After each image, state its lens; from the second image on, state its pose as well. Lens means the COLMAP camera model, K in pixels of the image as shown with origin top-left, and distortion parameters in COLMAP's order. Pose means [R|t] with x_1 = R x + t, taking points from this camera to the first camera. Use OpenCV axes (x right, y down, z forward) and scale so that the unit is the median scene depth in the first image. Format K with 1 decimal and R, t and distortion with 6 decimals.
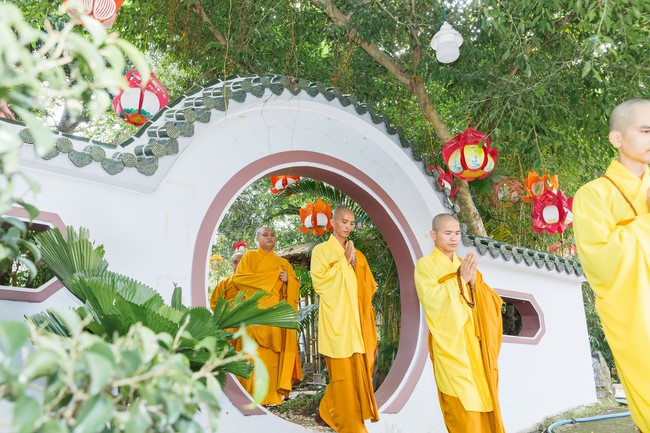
lens RADIAL K [[564.2, 0, 317.5], [0, 564.2, 215.0], [0, 0, 1]] dist [0.009156, 0.006131]
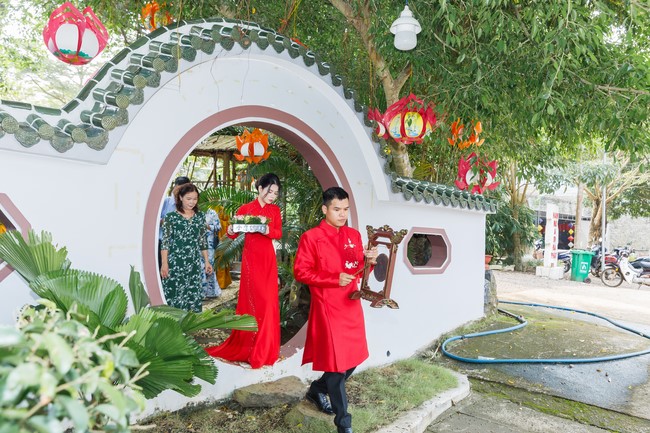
lens RADIAL K [[564.9, 0, 317.5], [0, 564.9, 215.0], [0, 0, 1]] dist [0.009391, 0.010981]
pose [[0.985323, 0.039517, 0.166063, -0.075887], [-0.081411, 0.963855, 0.253683, -0.217671], [-0.150036, -0.263479, 0.952926, -0.019723]]
